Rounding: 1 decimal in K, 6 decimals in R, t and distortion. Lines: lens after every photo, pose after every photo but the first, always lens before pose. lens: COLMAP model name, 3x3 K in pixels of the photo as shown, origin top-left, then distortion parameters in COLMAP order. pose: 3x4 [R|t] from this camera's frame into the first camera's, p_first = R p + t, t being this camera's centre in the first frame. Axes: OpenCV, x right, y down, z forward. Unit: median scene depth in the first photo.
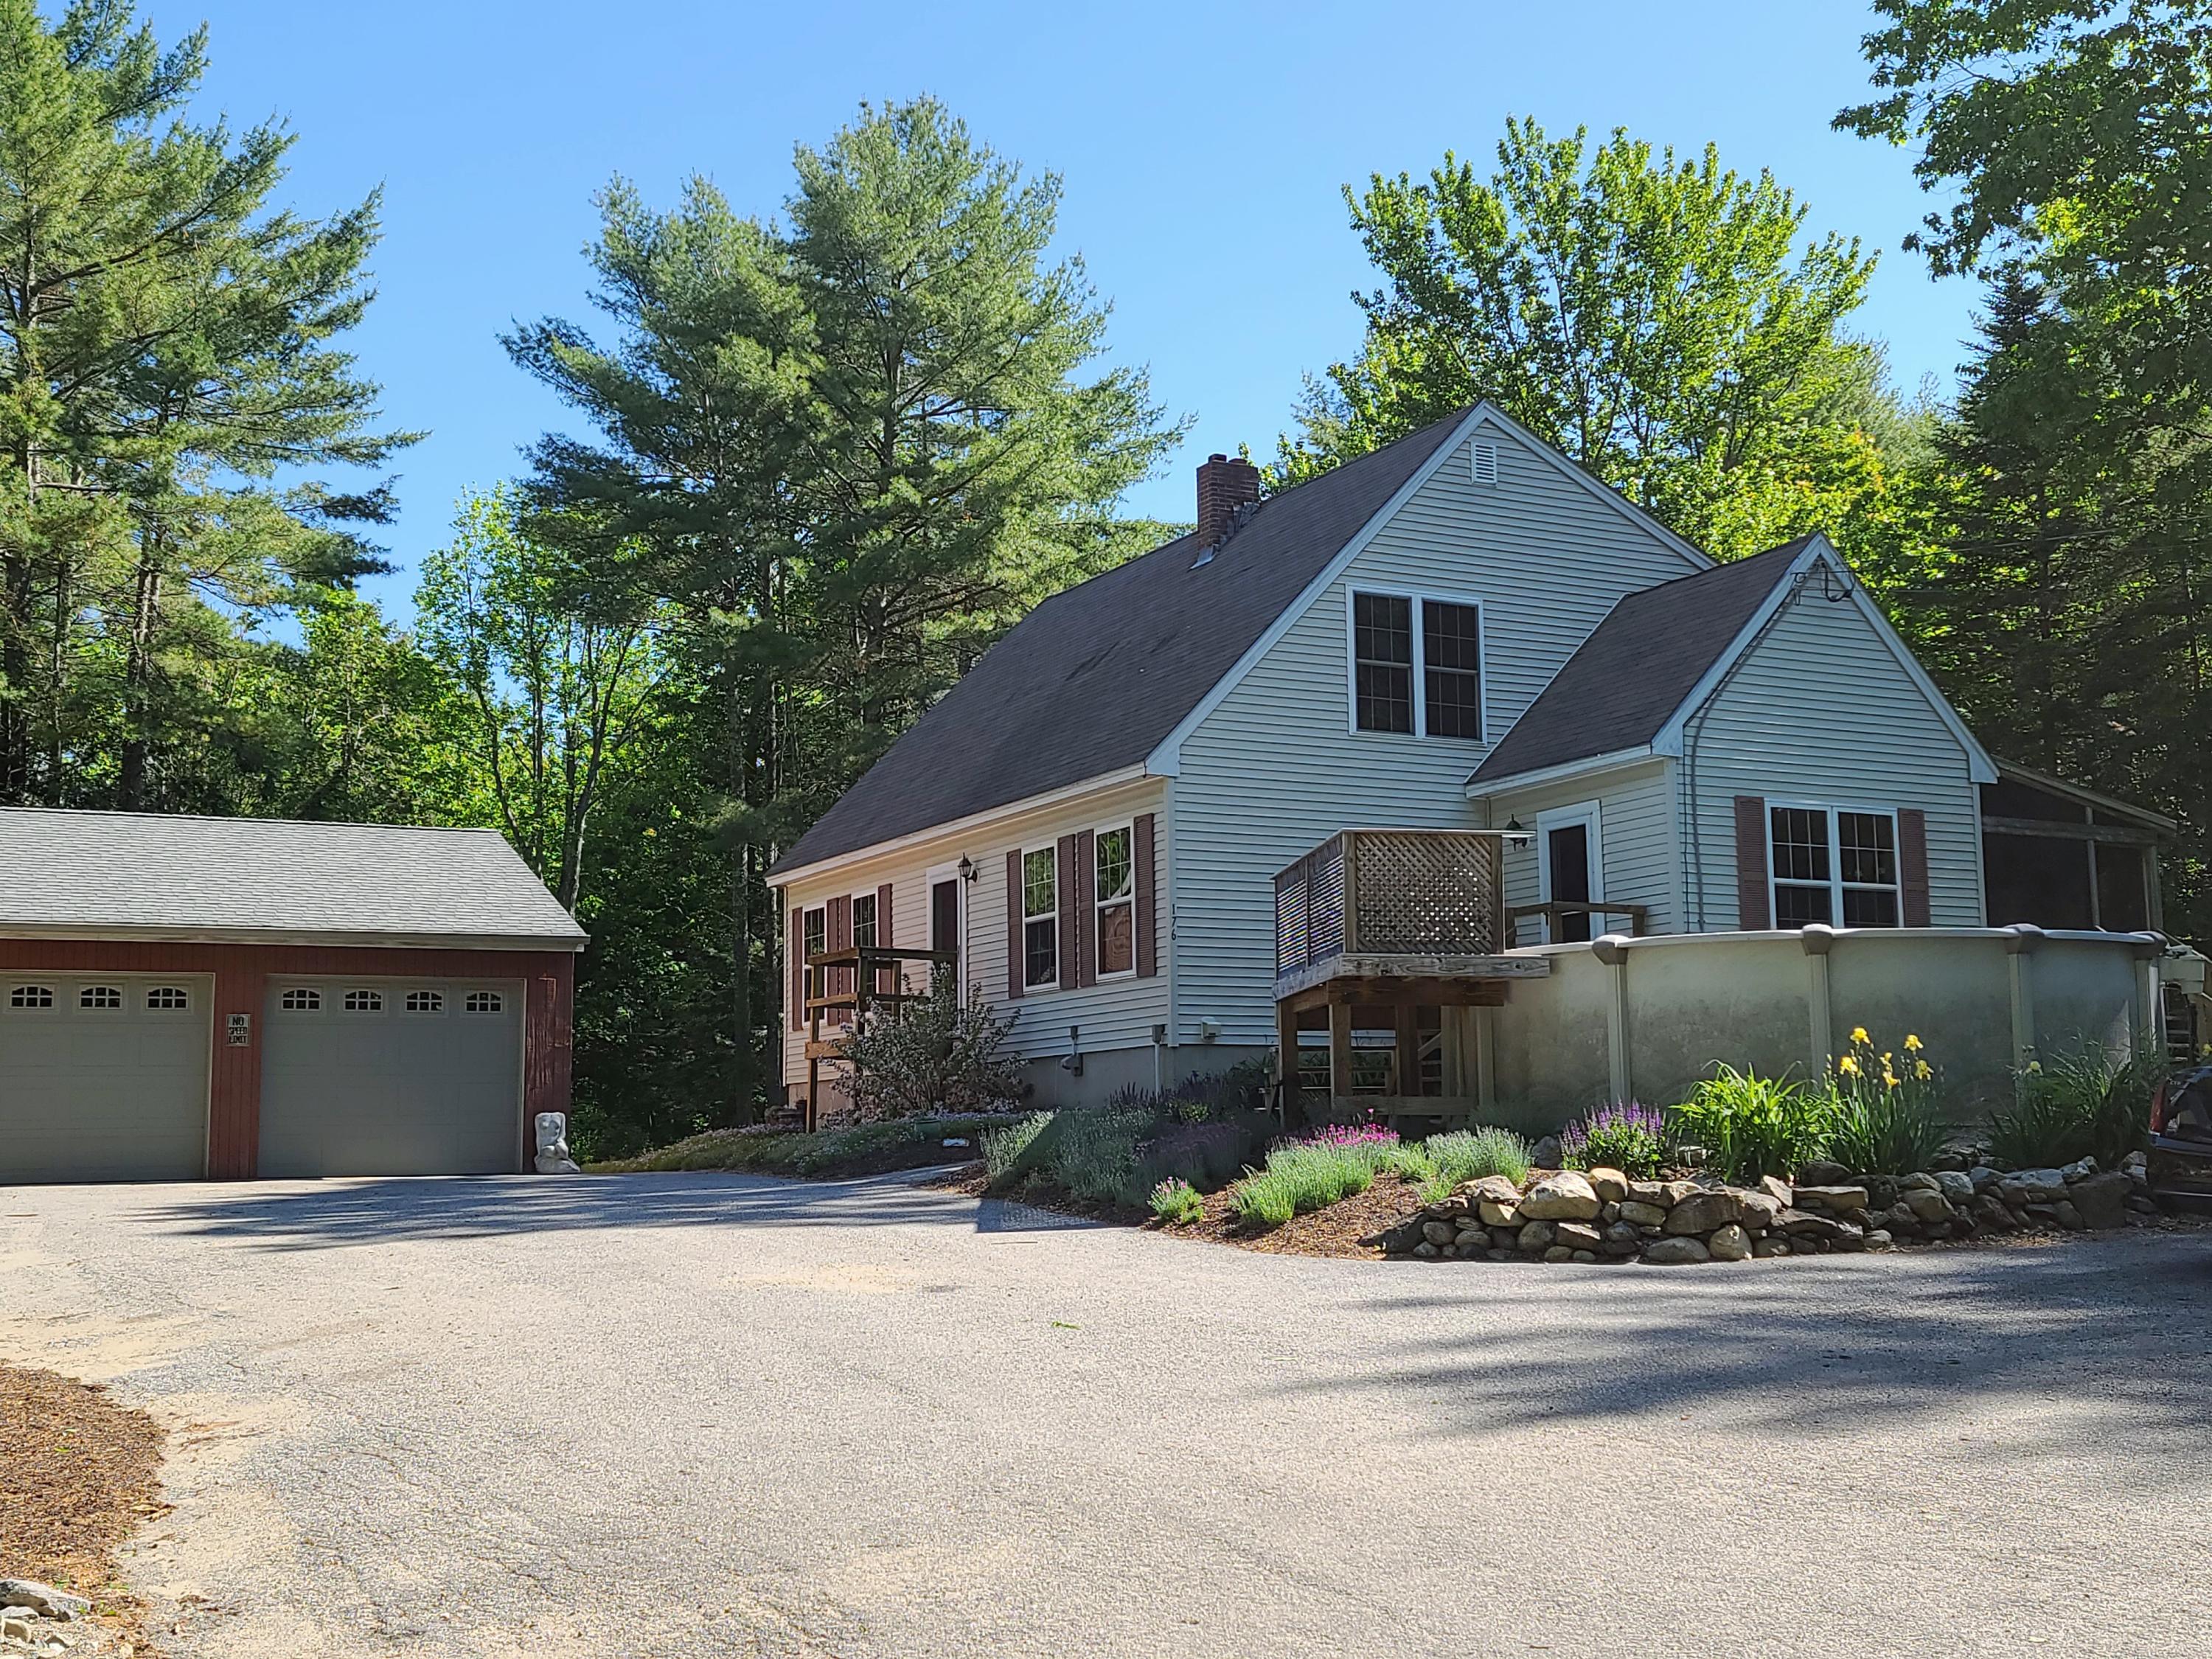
lens RADIAL K [[2498.5, 0, 1106.0], [0, 2498.5, 829.5], [0, 0, 1]] dist [0.010401, 0.002736]
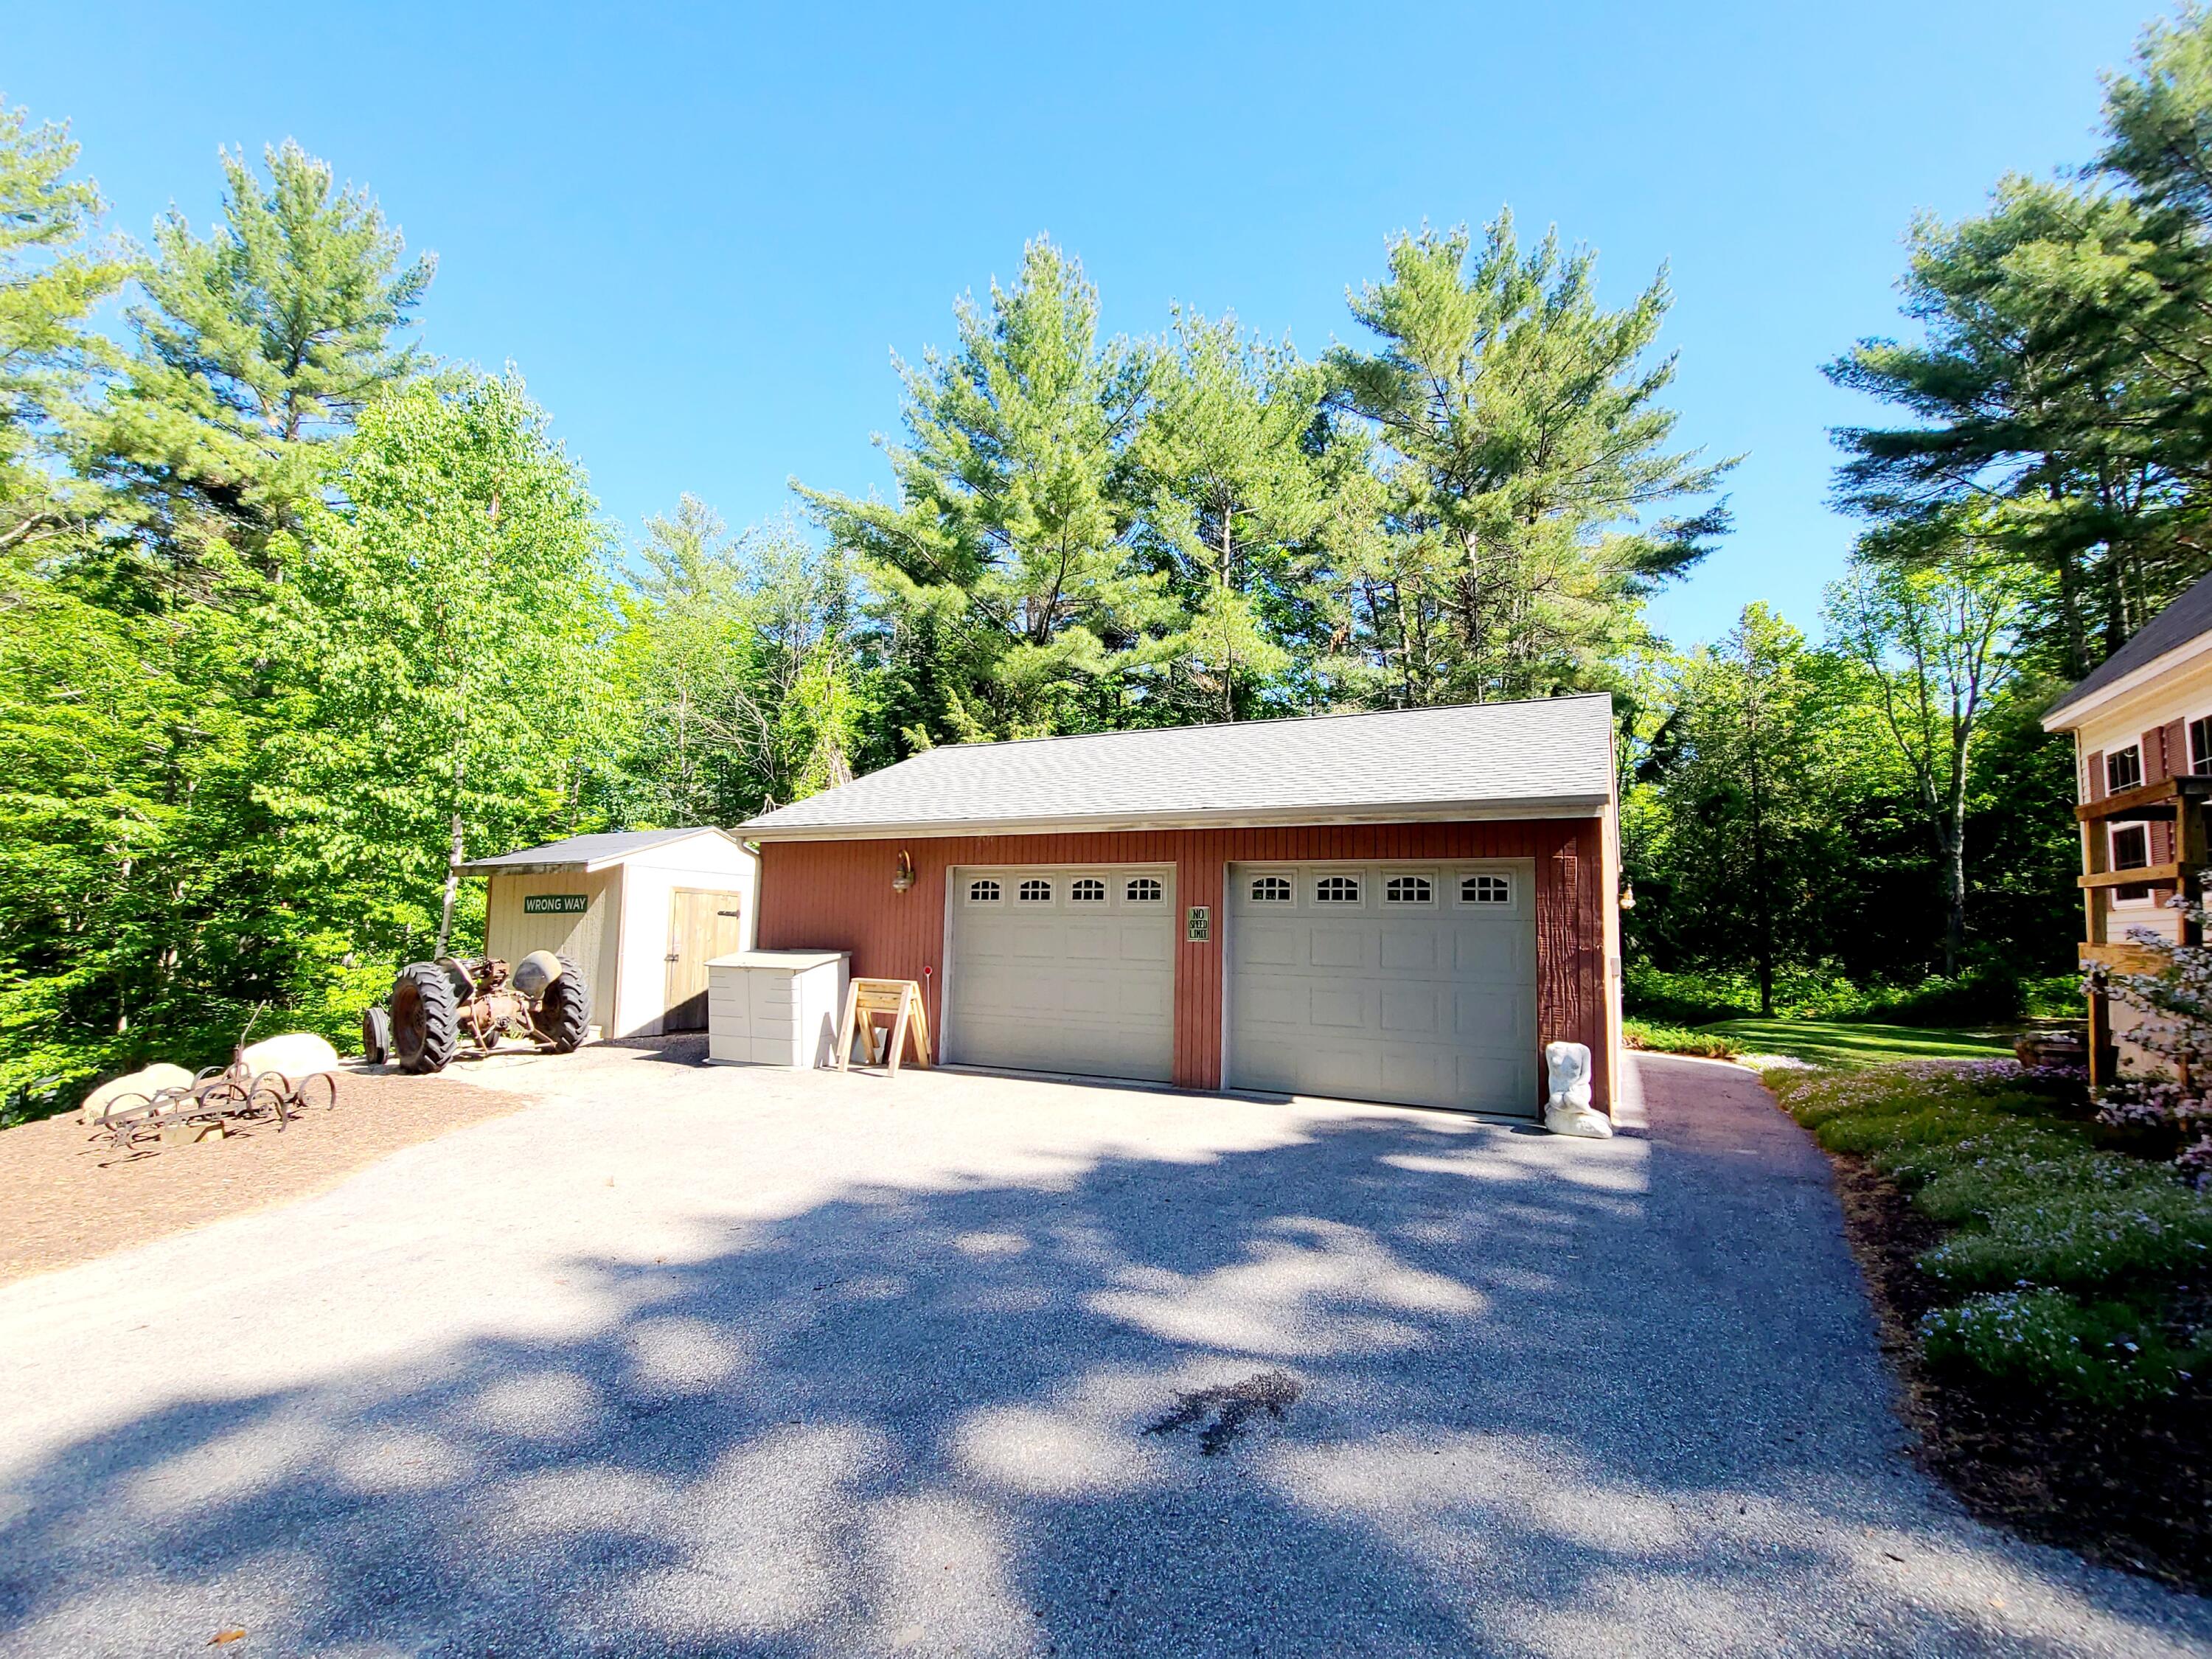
lens RADIAL K [[1006.0, 0, 1108.8], [0, 1006.0, 845.2], [0, 0, 1]] dist [-0.017741, -0.000193]
pose [[0.561613, -0.042459, -0.826310, -0.044518], [0.074235, 0.997240, -0.000786, 0.037588], [0.824063, -0.060900, 0.563215, 0.583863]]
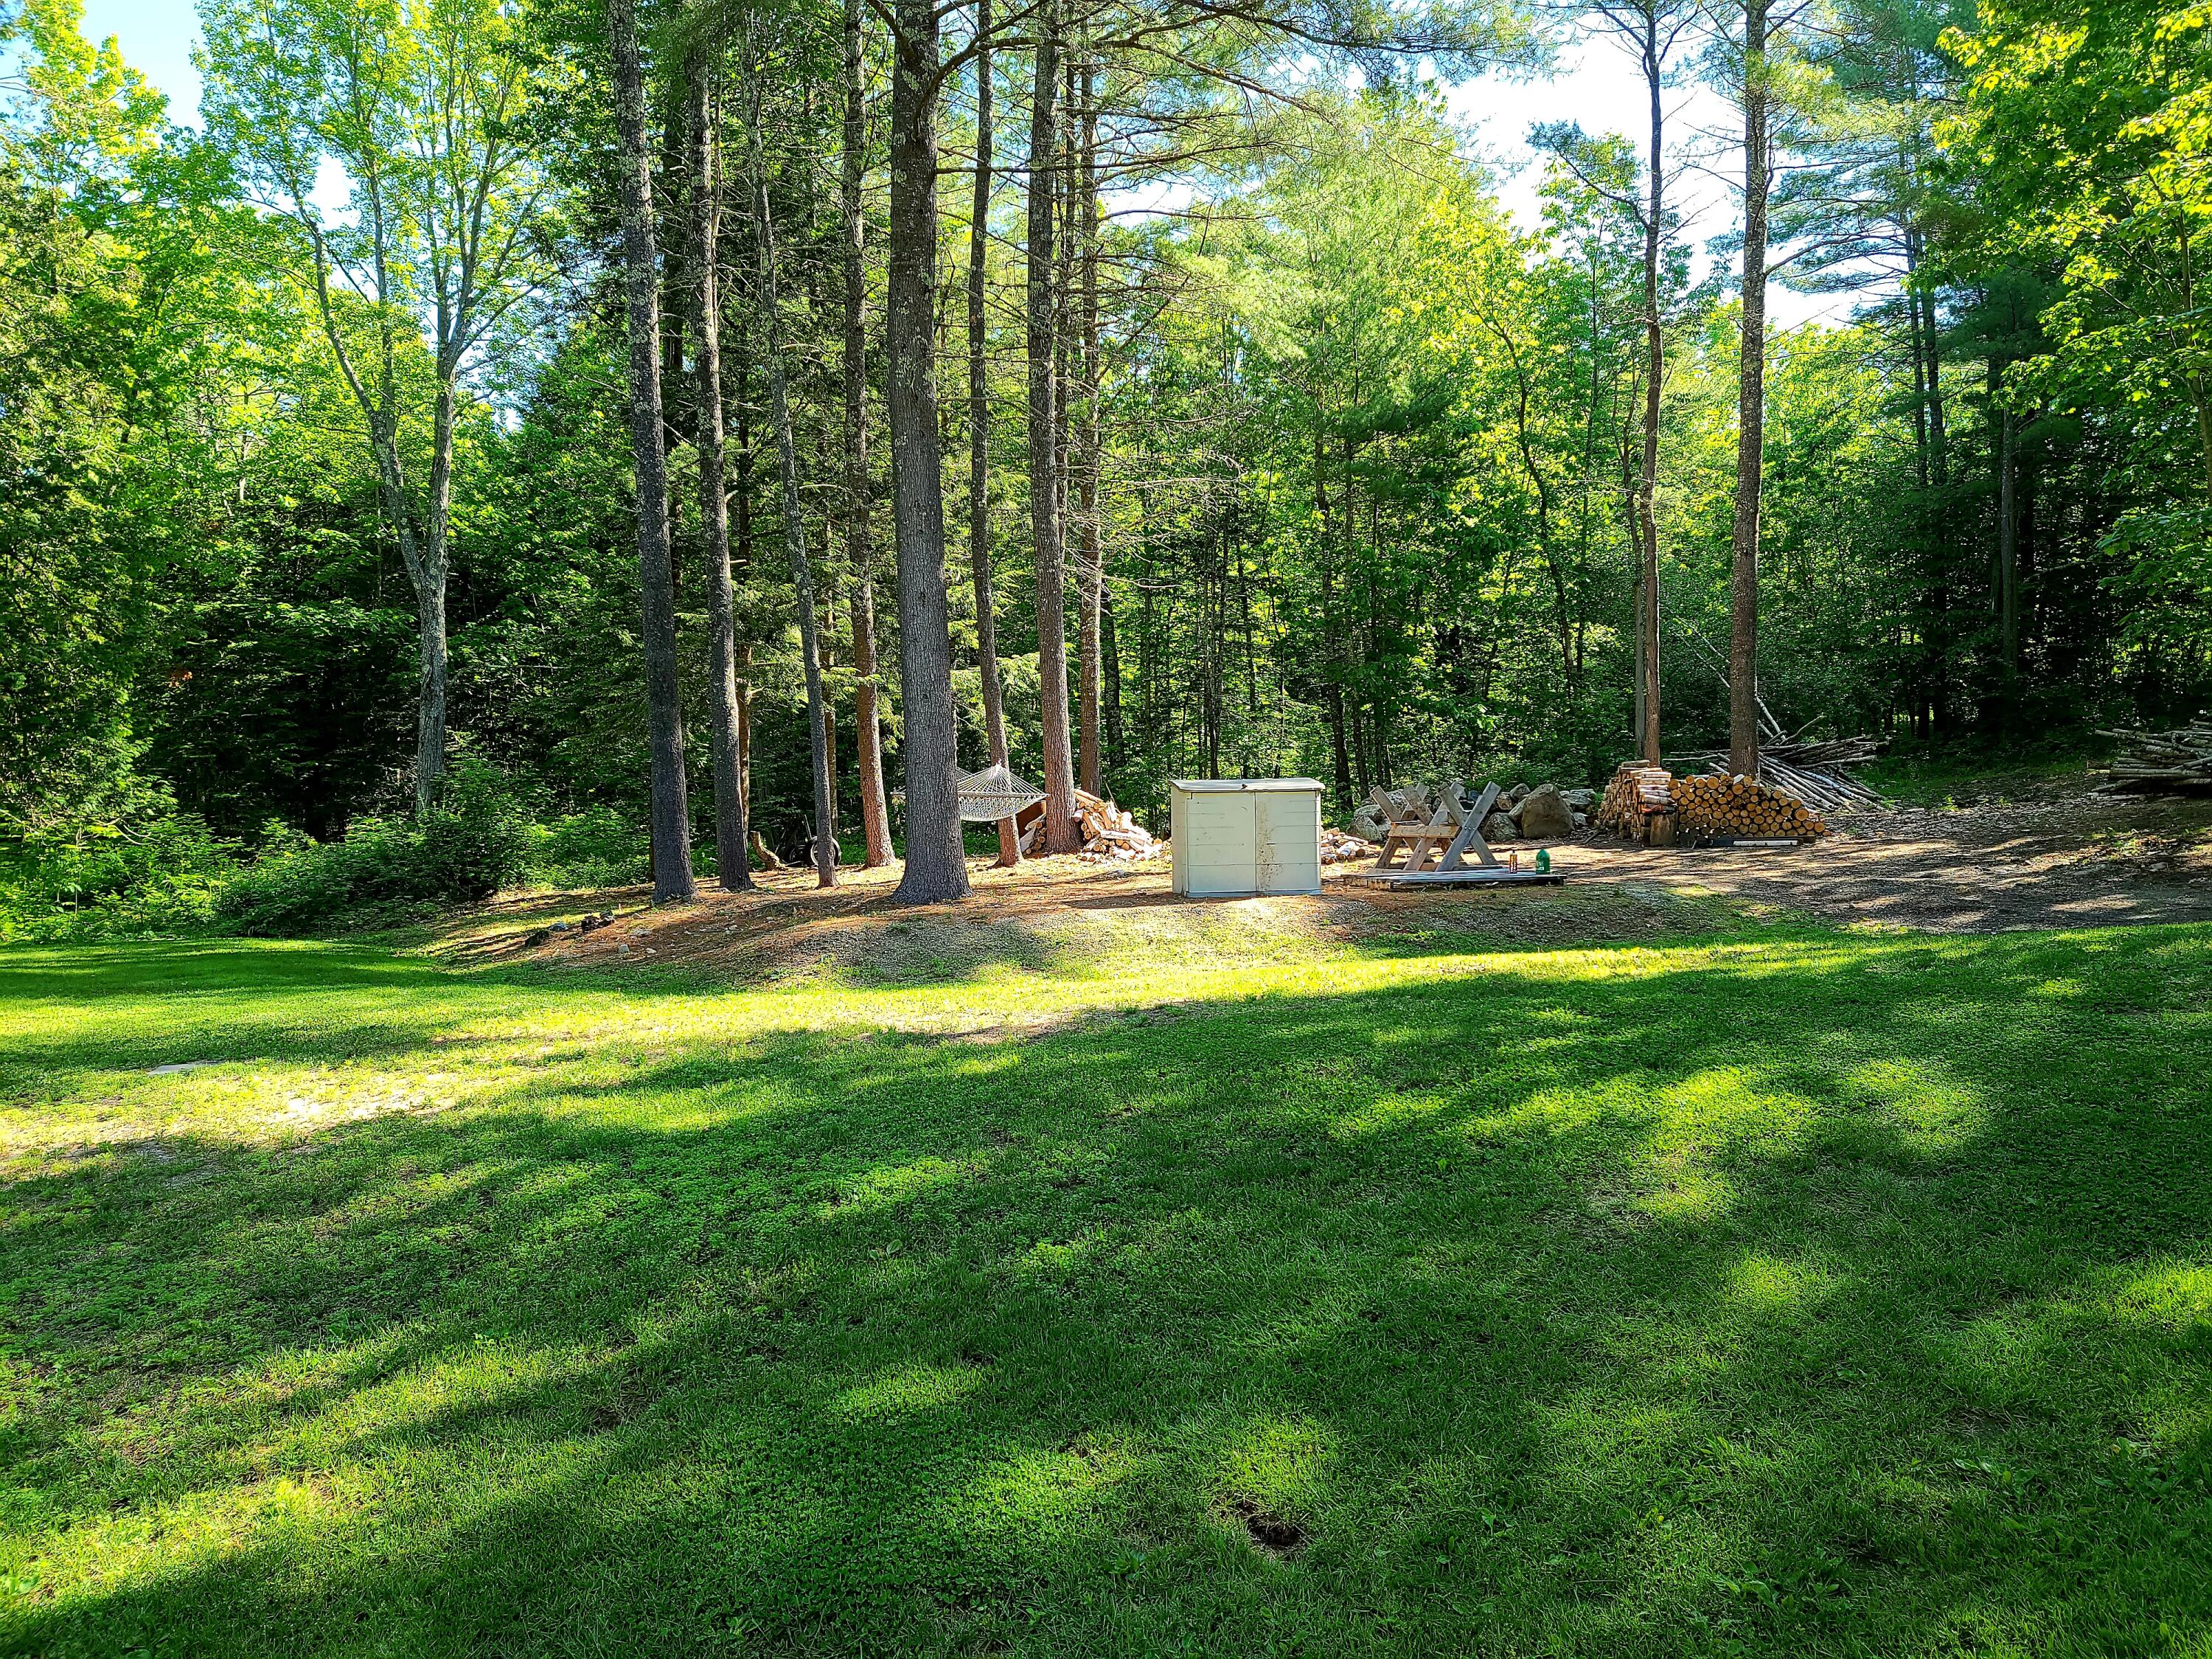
lens RADIAL K [[1597.7, 0, 1111.1], [0, 1597.7, 835.4], [0, 0, 1]] dist [0.096709, -0.082726]
pose [[0.991987, -0.004958, 0.126246, -0.151255], [-0.015340, 0.987111, 0.159298, 0.100839], [-0.125408, -0.159958, 0.979125, 0.955662]]
